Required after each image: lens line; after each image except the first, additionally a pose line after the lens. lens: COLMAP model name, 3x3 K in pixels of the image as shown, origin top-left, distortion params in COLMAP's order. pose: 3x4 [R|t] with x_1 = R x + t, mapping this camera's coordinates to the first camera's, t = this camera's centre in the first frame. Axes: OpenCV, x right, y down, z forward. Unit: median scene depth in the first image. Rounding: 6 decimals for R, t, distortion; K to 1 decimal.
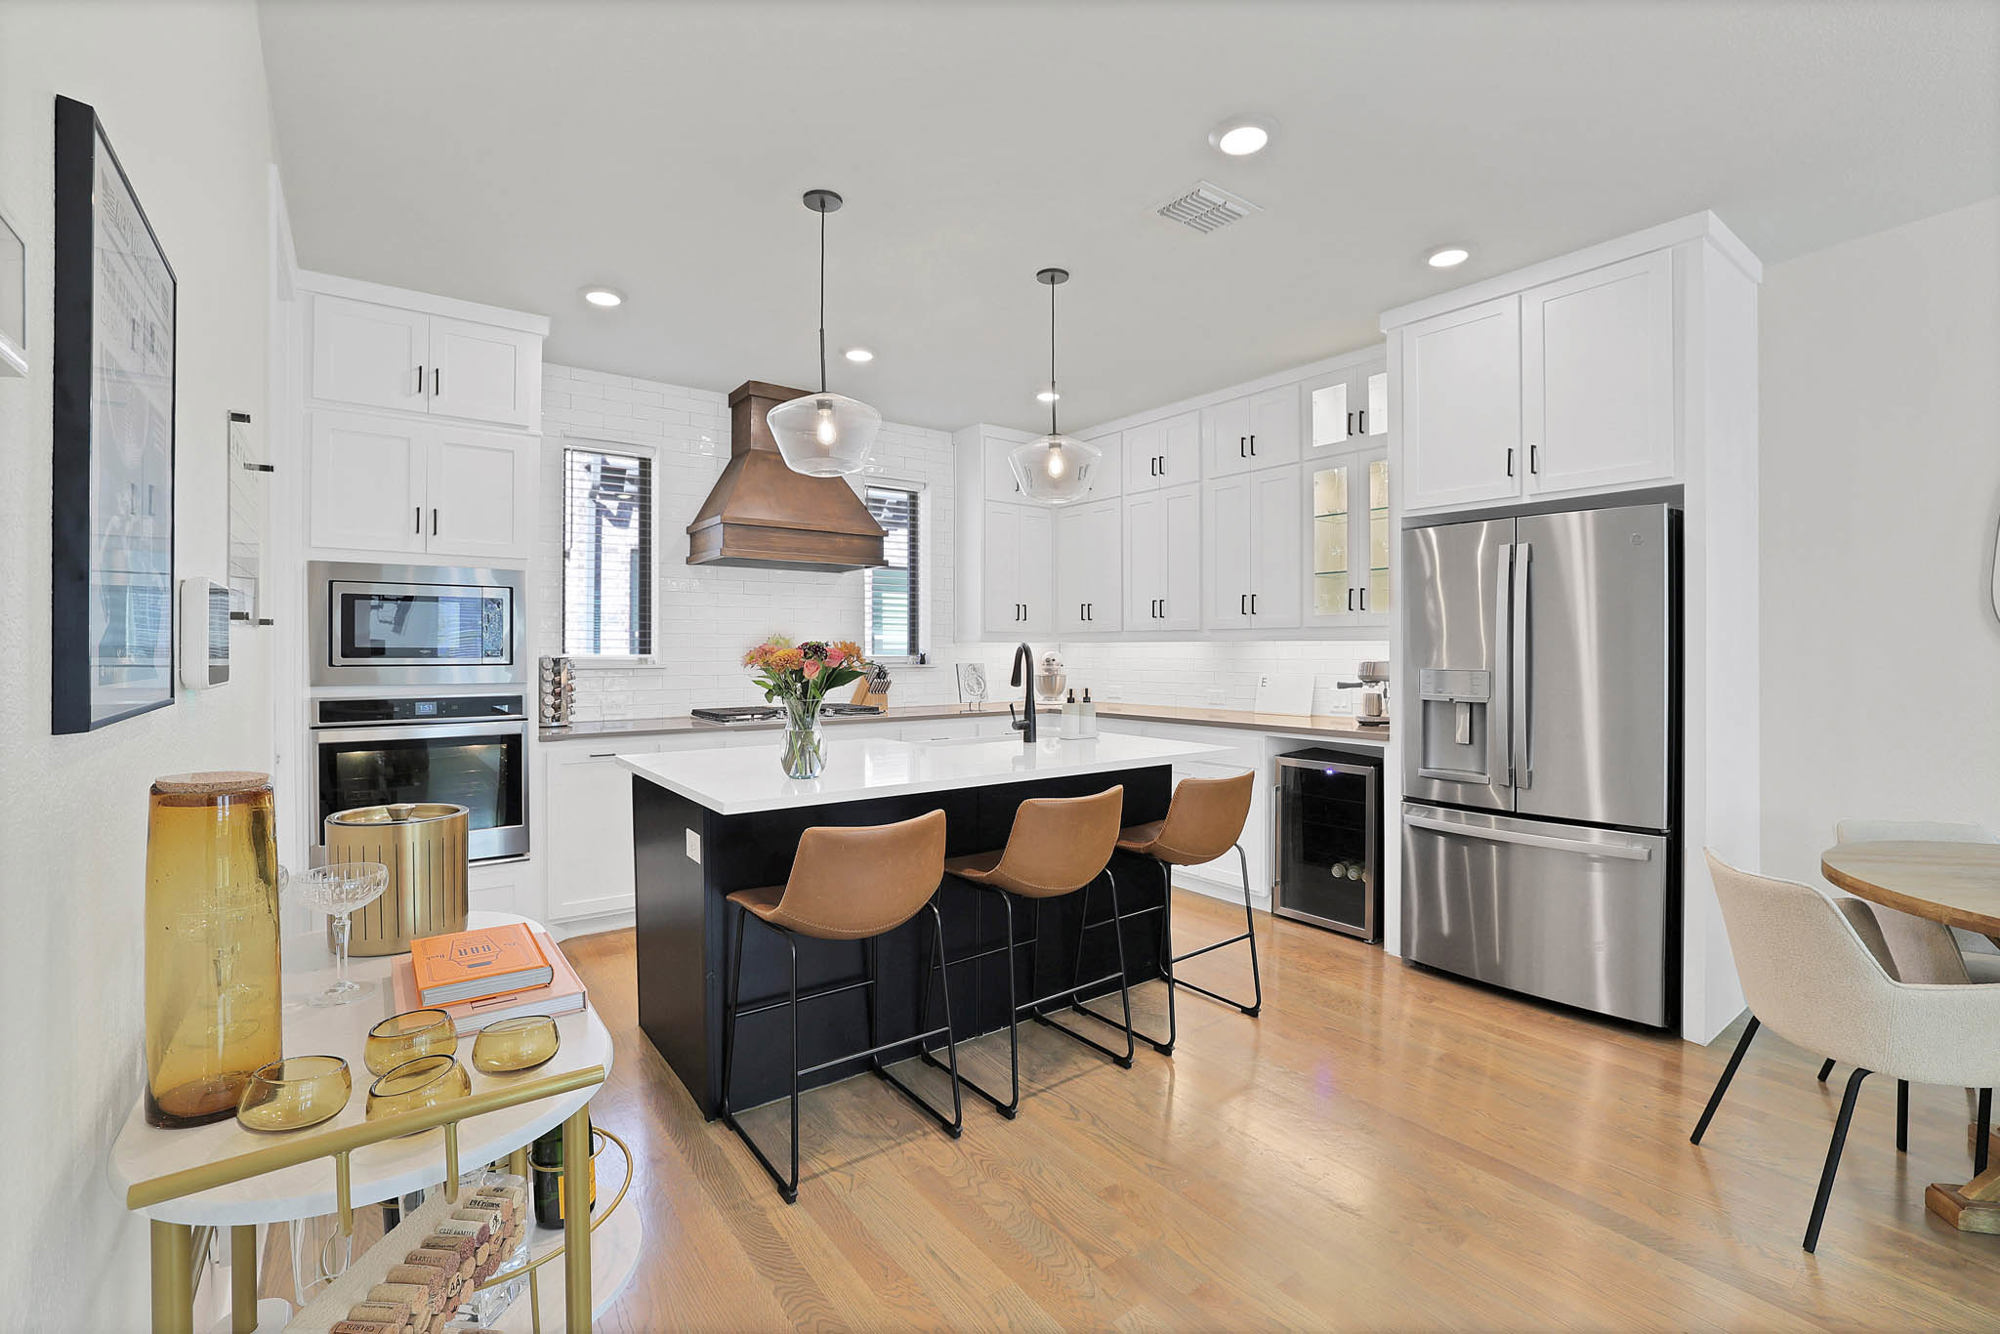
lens RADIAL K [[878.8, 0, 996.0], [0, 878.8, 648.4], [0, 0, 1]] dist [-0.035812, 0.001083]
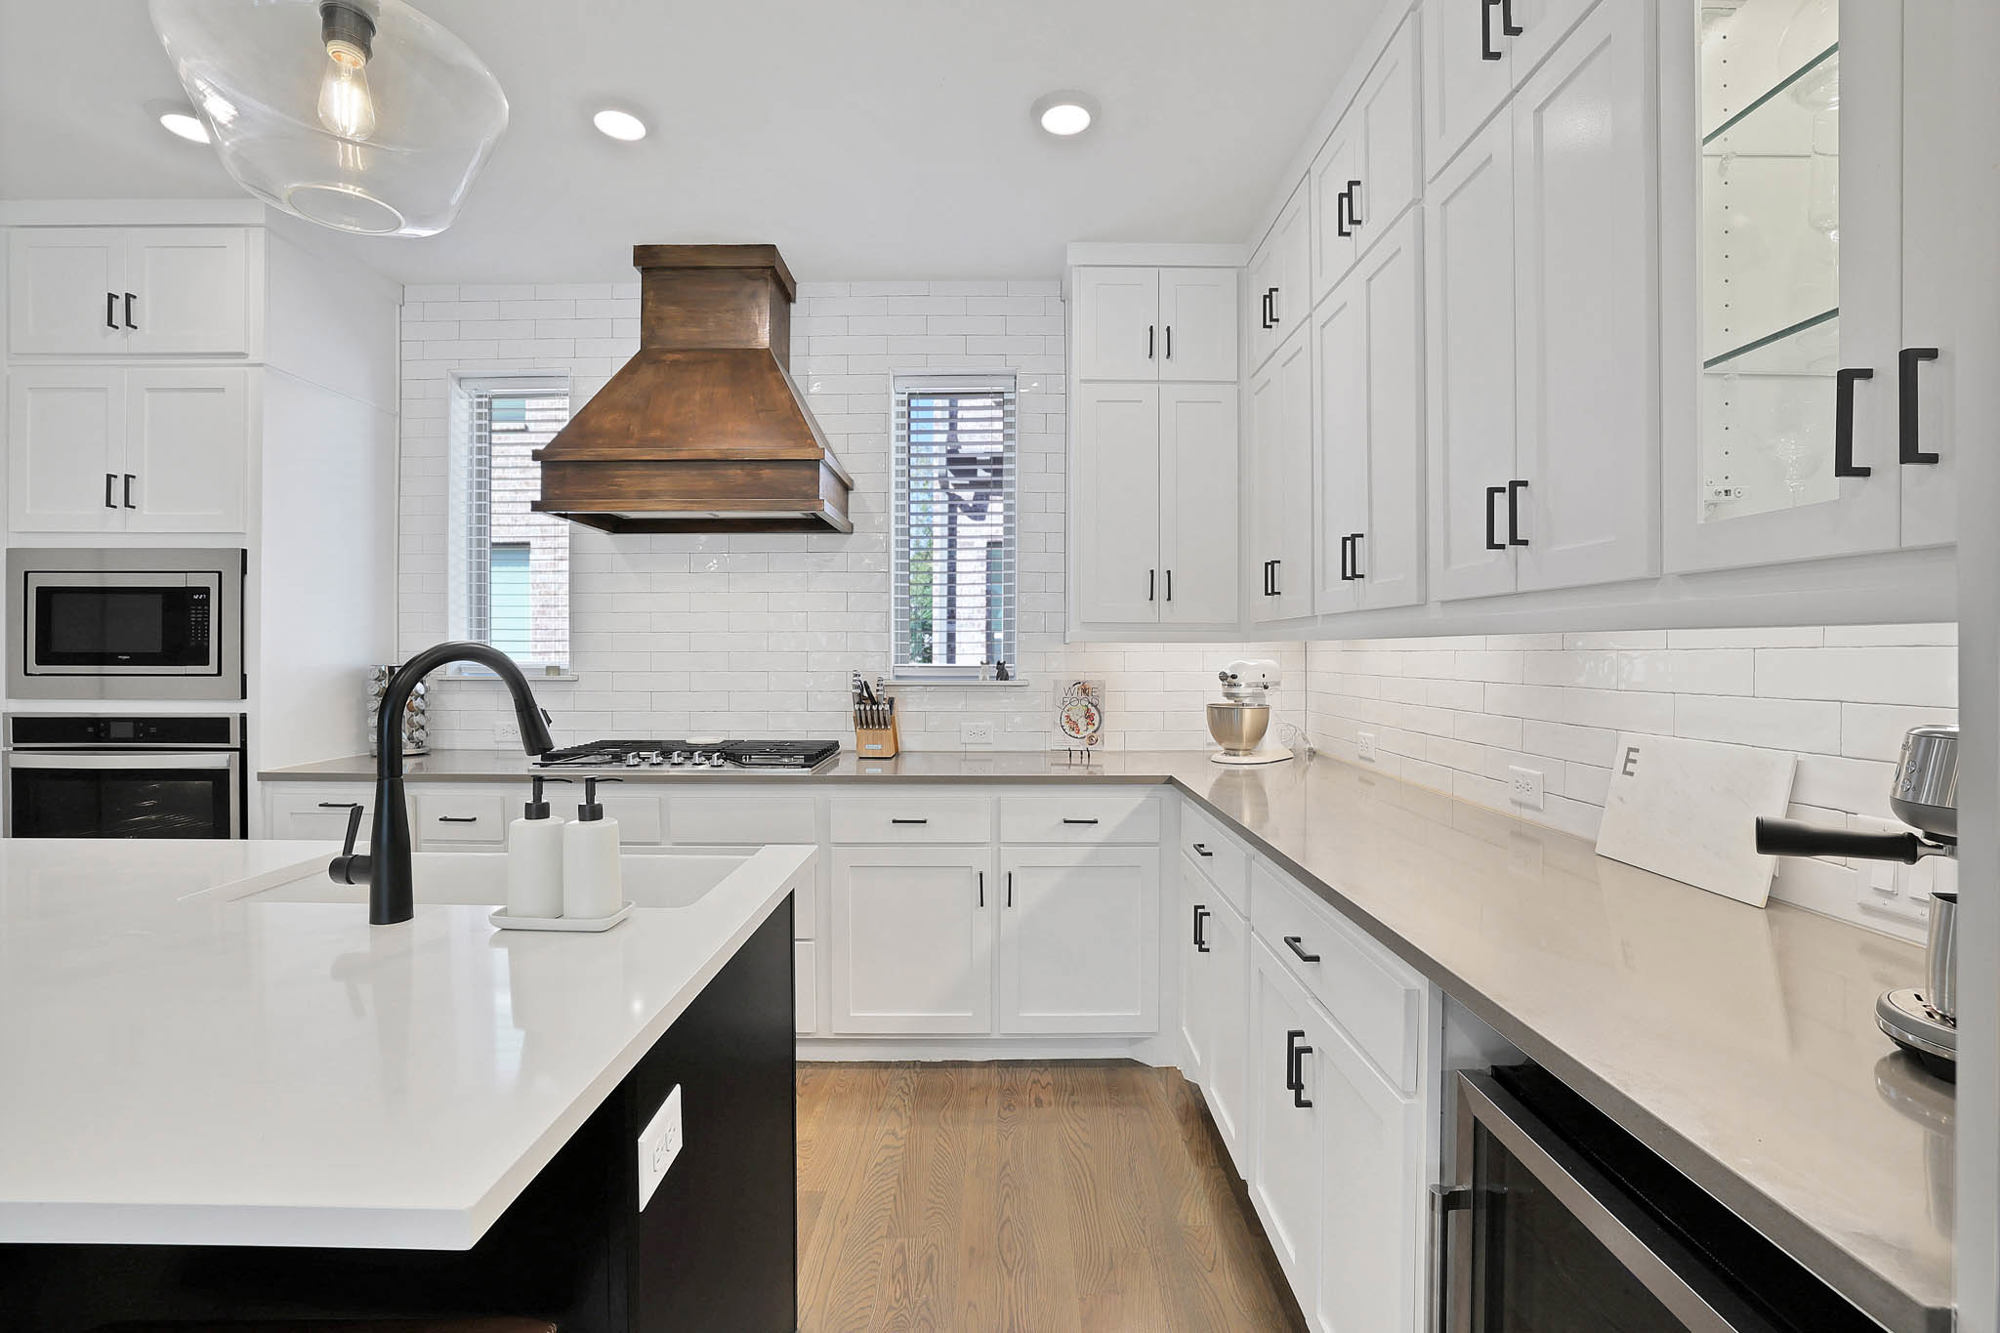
lens RADIAL K [[878.8, 0, 996.0], [0, 878.8, 647.9], [0, 0, 1]] dist [-0.035812, 0.001083]
pose [[0.800255, -0.001657, -0.599658, 0.427199], [0.000205, 0.999997, -0.002490, -0.002909], [0.599660, 0.001870, 0.800253, 0.845704]]
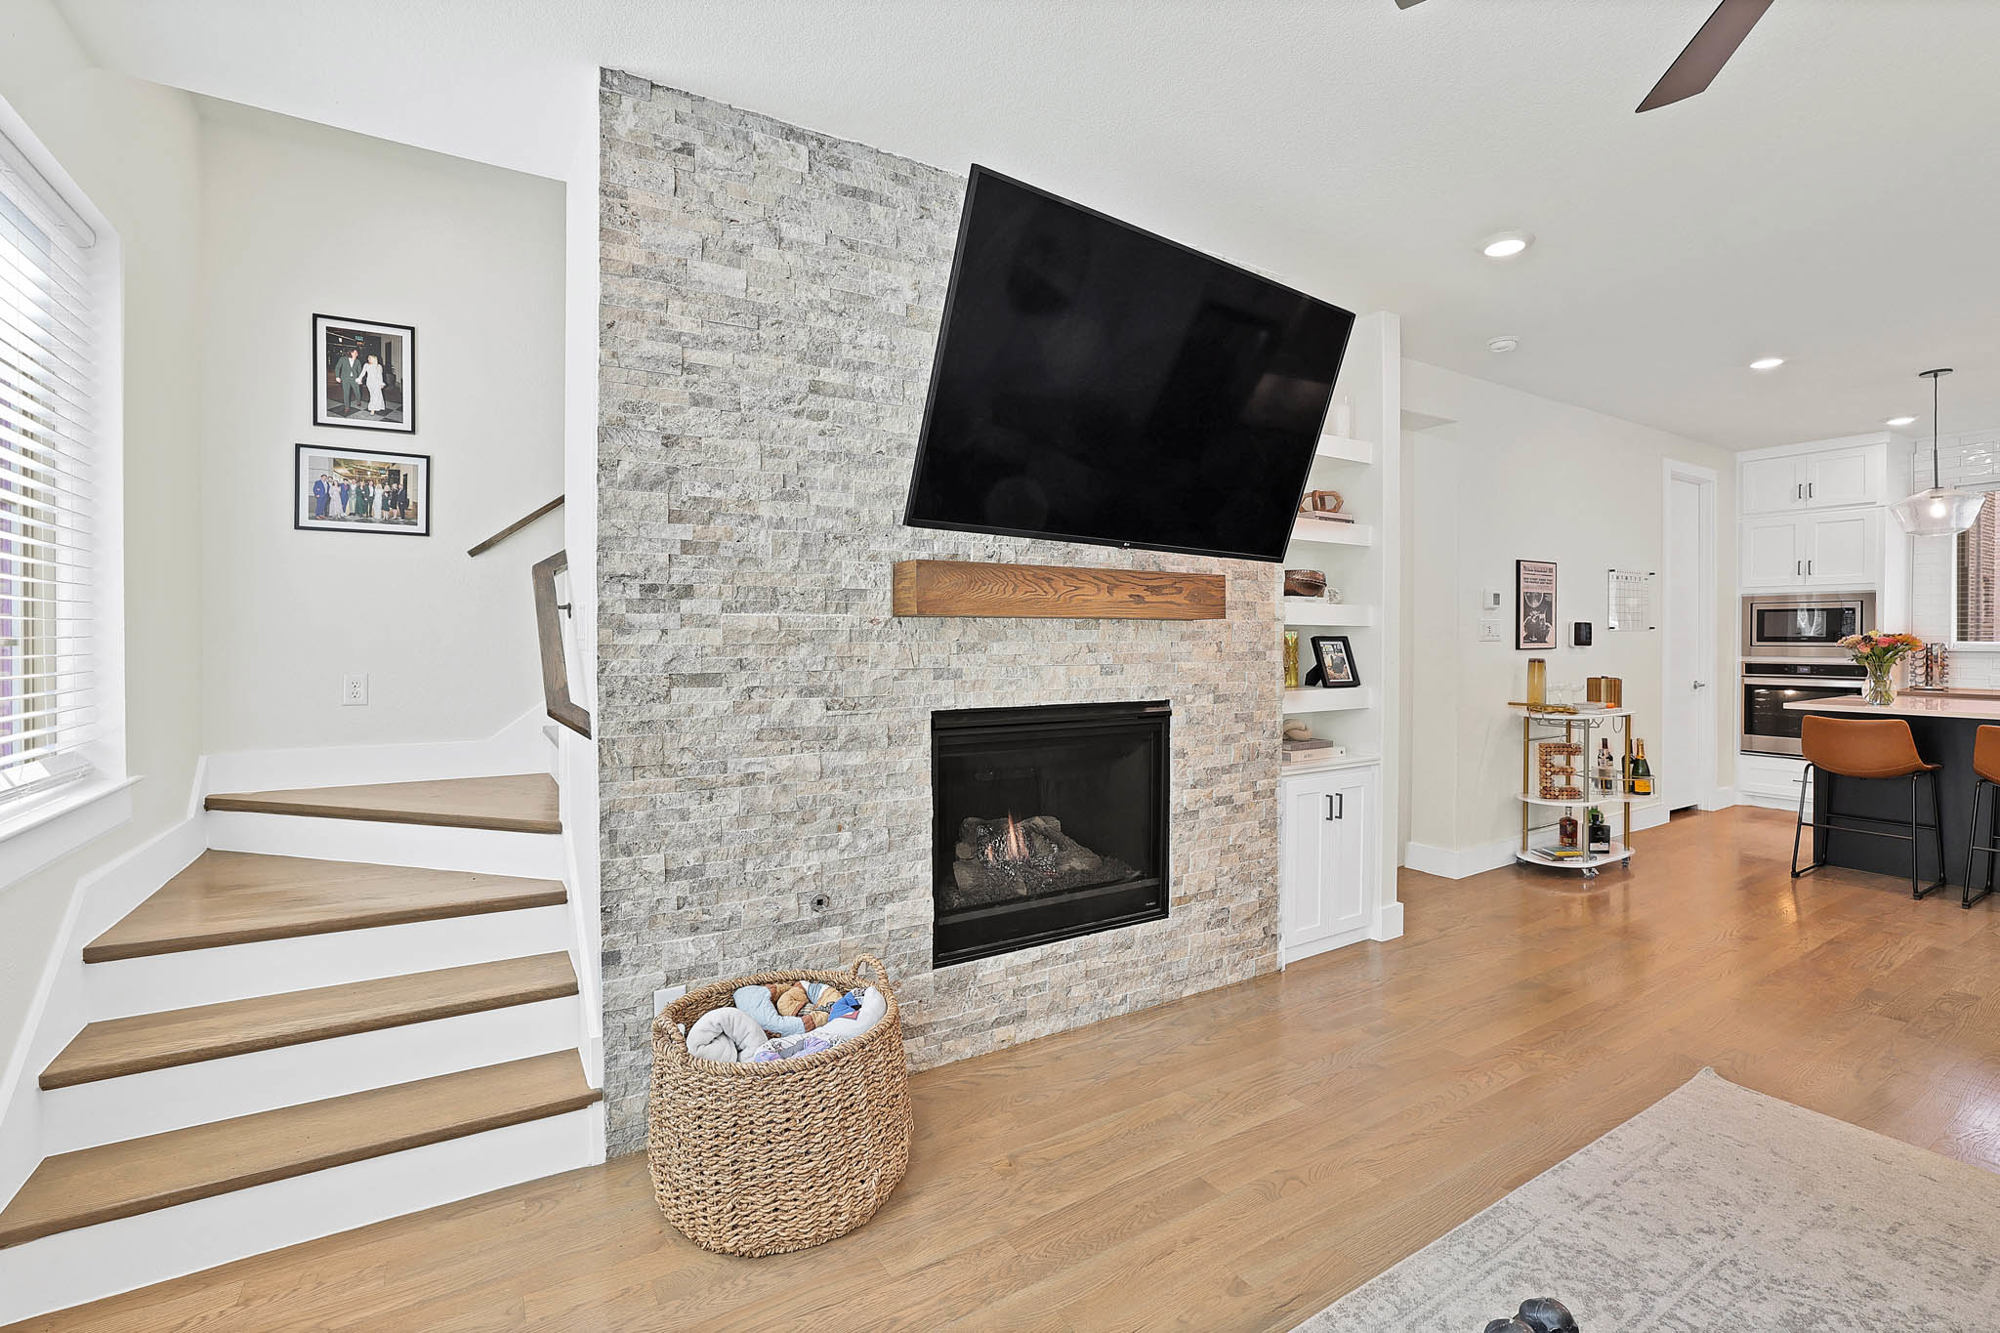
lens RADIAL K [[878.8, 0, 996.0], [0, 878.8, 647.9], [0, 0, 1]] dist [-0.035812, 0.001083]
pose [[-0.084556, 0.009559, -0.996373, 1.266432], [0.001320, 0.999954, 0.009481, 0.003714], [0.996418, -0.000514, -0.084565, -0.547242]]
